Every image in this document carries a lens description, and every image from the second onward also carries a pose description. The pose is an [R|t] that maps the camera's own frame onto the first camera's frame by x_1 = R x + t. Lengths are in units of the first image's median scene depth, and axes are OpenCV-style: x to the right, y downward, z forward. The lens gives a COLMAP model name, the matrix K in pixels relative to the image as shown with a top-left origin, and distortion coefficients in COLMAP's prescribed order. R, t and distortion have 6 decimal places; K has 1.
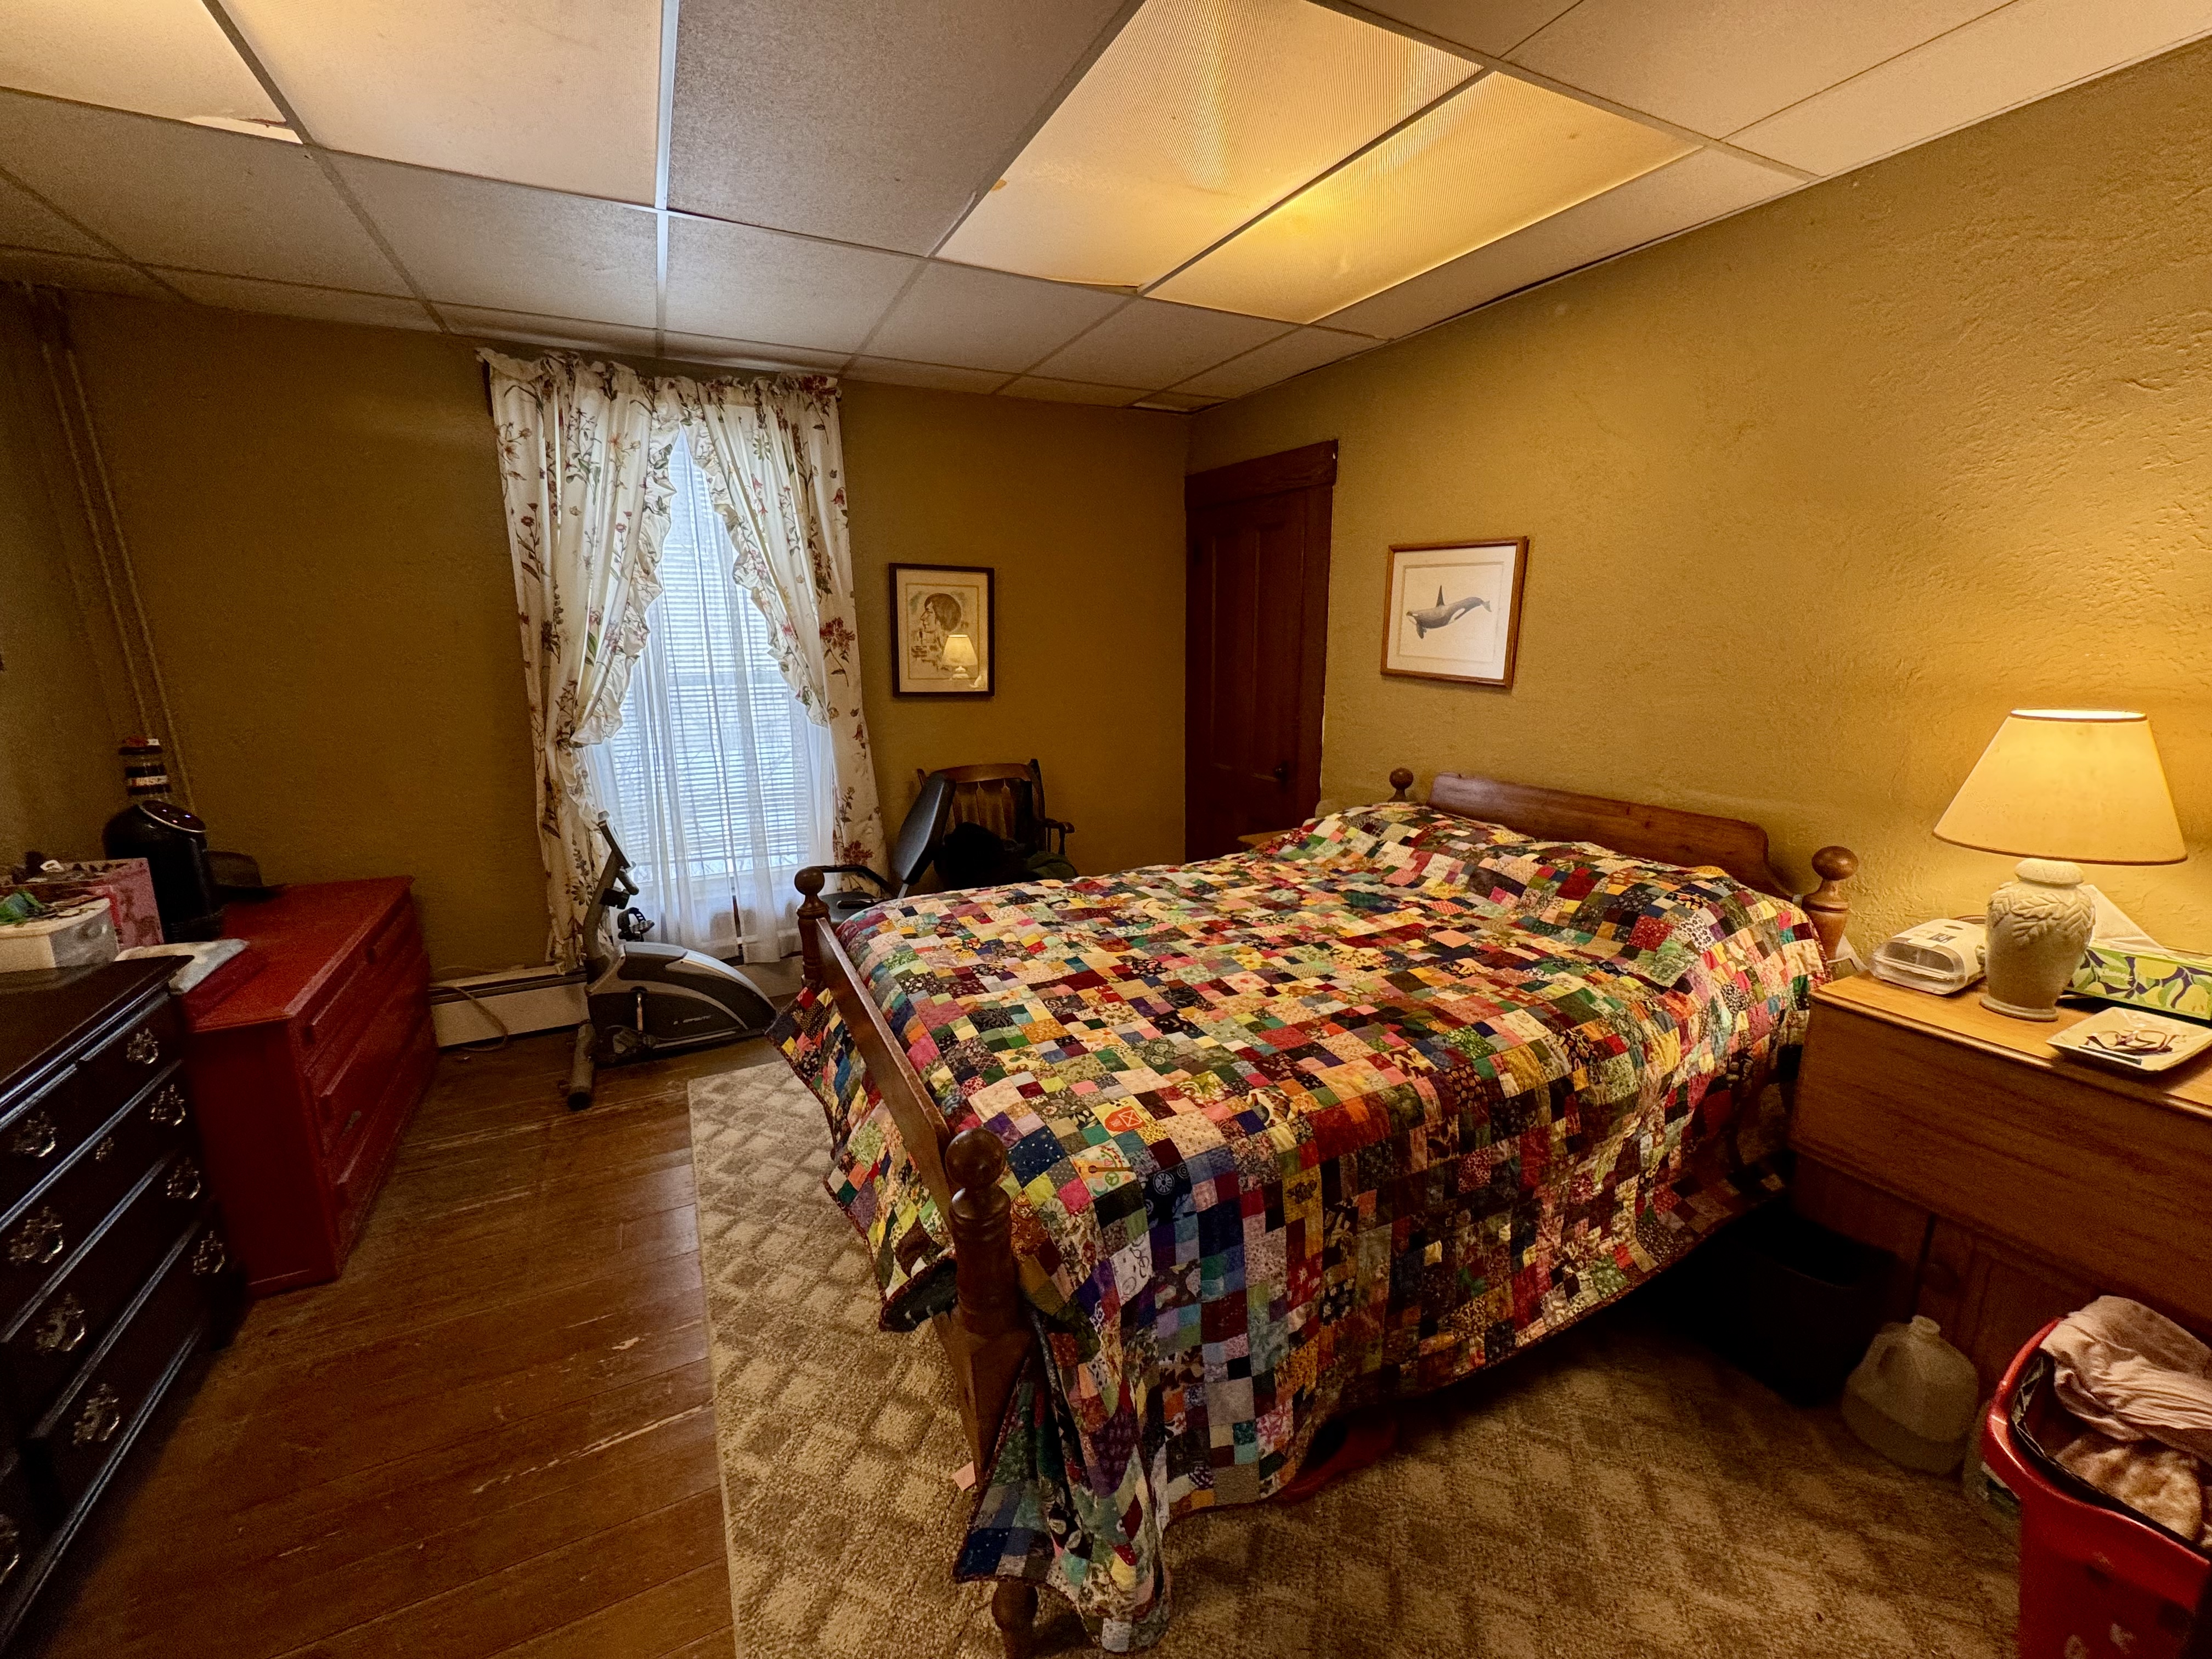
lens RADIAL K [[876.0, 0, 1106.8], [0, 876.0, 834.8], [0, 0, 1]] dist [-0.004176, 0.001096]
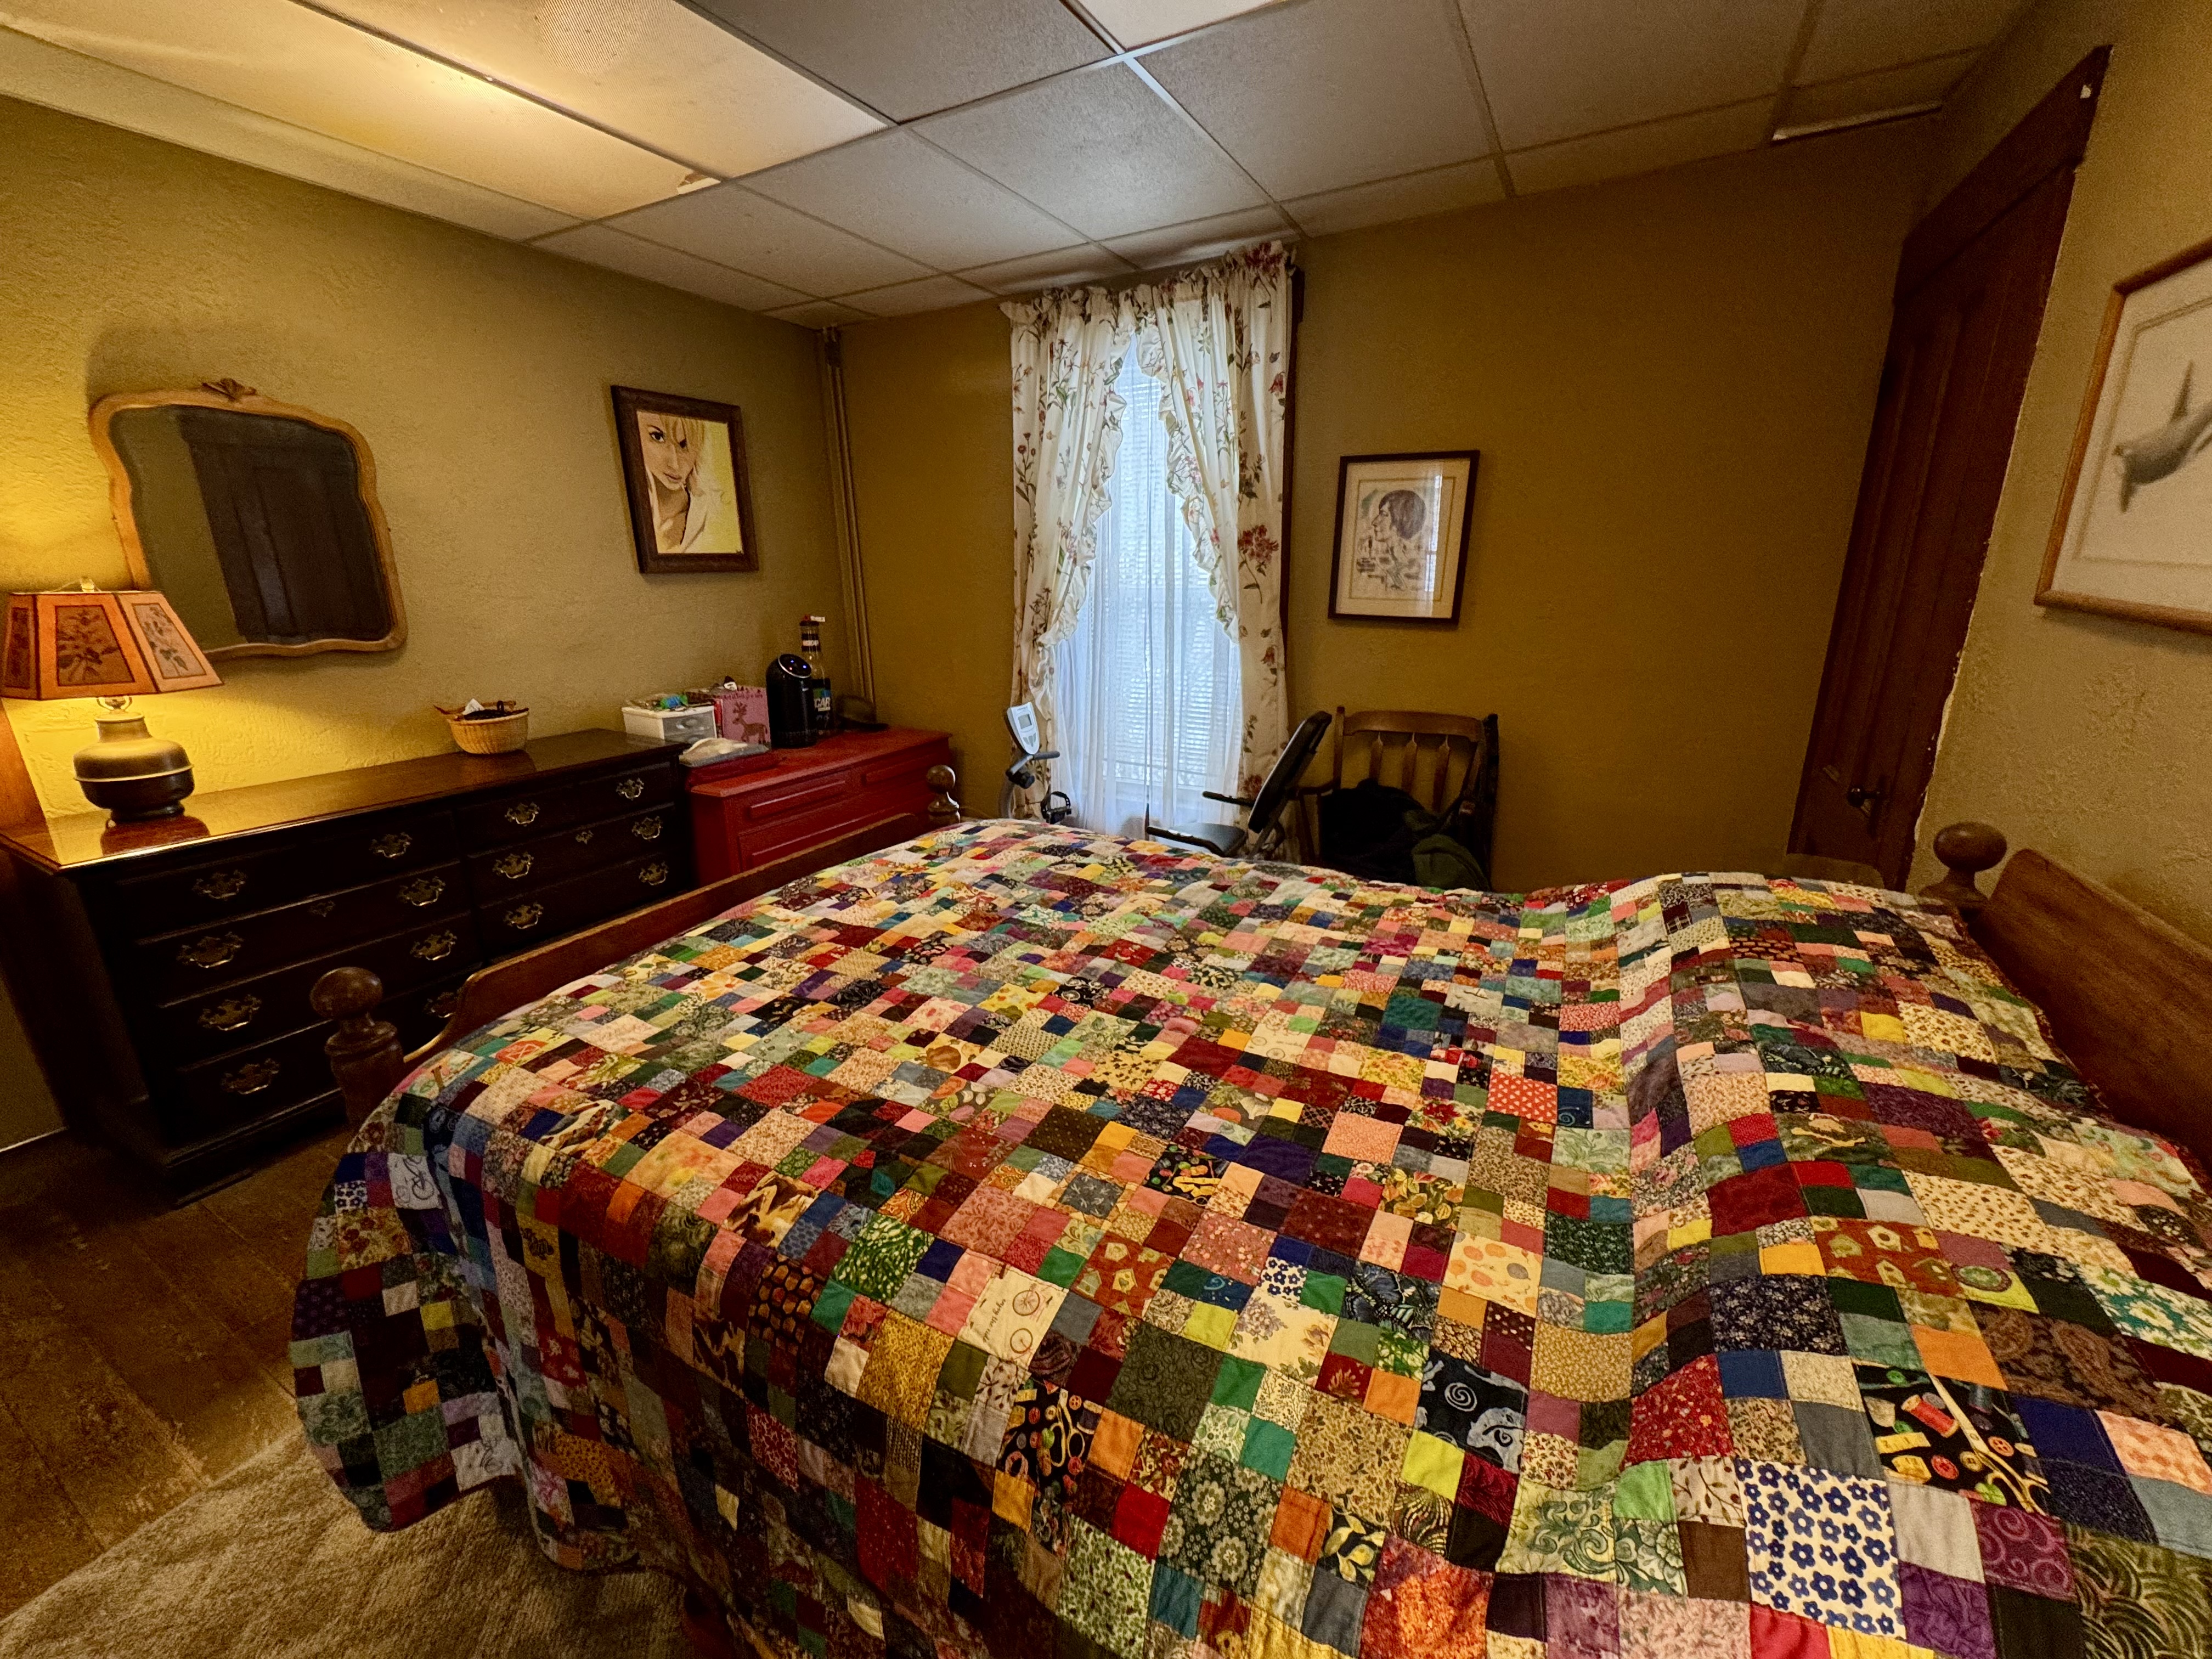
lens RADIAL K [[876.0, 0, 1102.0], [0, 876.0, 830.3], [0, 0, 1]] dist [-0.004176, 0.001096]
pose [[0.565756, 0.234438, -0.790544, 0.618609], [-0.181207, 0.970643, 0.158165, -0.089542], [0.804416, 0.053769, 0.591628, 0.565651]]
